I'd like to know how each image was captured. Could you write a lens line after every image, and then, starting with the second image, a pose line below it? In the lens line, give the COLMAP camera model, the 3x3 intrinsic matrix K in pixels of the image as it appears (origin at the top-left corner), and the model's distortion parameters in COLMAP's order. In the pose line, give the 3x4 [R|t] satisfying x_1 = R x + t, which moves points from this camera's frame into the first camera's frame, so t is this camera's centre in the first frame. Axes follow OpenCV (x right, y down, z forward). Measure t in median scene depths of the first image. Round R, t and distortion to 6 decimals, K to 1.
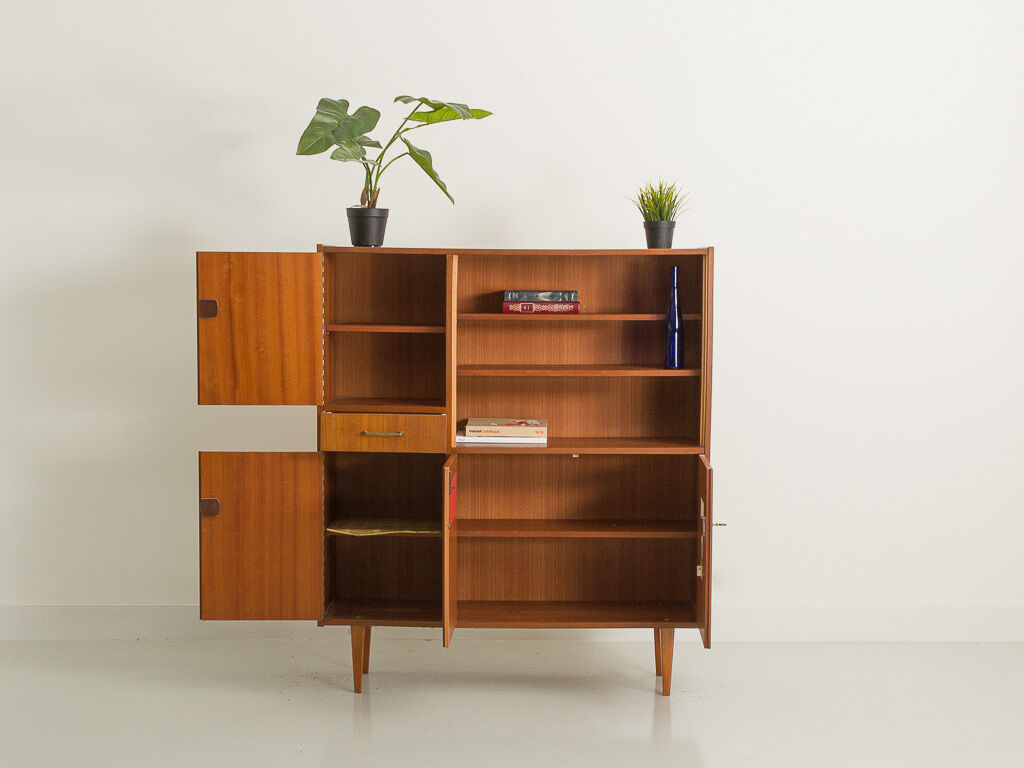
lens RADIAL K [[2983.2, 0, 520.6], [0, 2983.2, 391.4], [0, 0, 1]] dist [-0.475857, 0.000000]
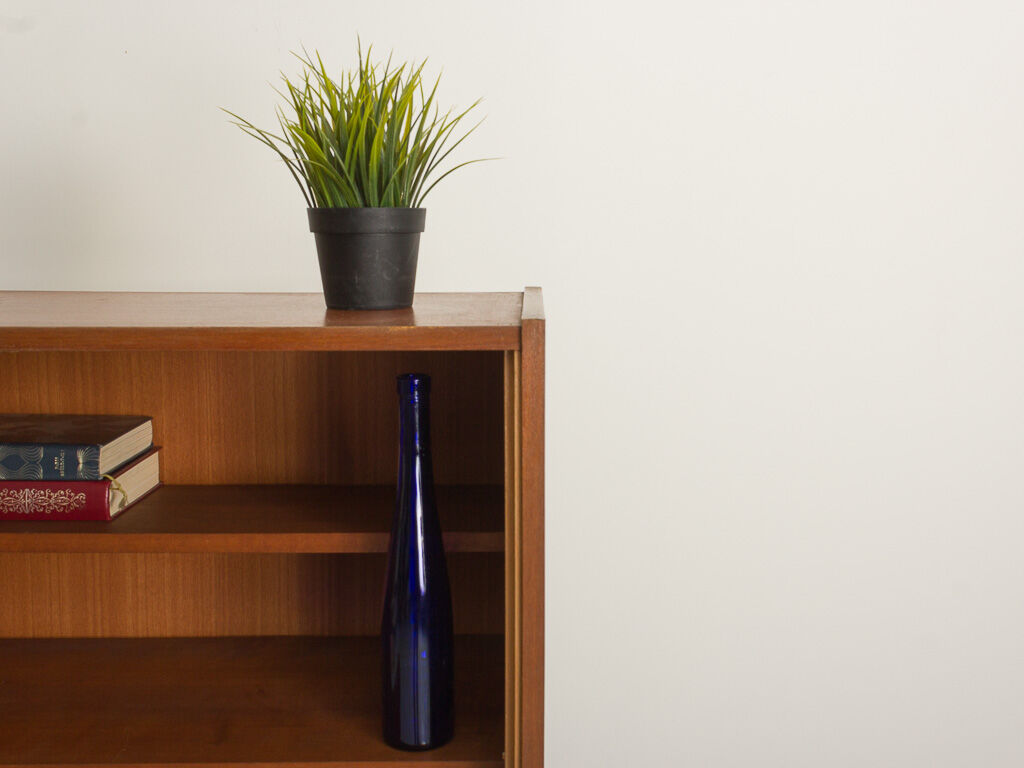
lens RADIAL K [[2983.2, 0, 511.6], [0, 2983.2, 387.8], [0, 0, 1]] dist [-0.475857, 0.000000]
pose [[0.999543, 0.008984, 0.028874, 0.052218], [-0.009062, 0.999956, 0.002552, -0.041134], [-0.028850, -0.002813, 0.999580, 0.724481]]
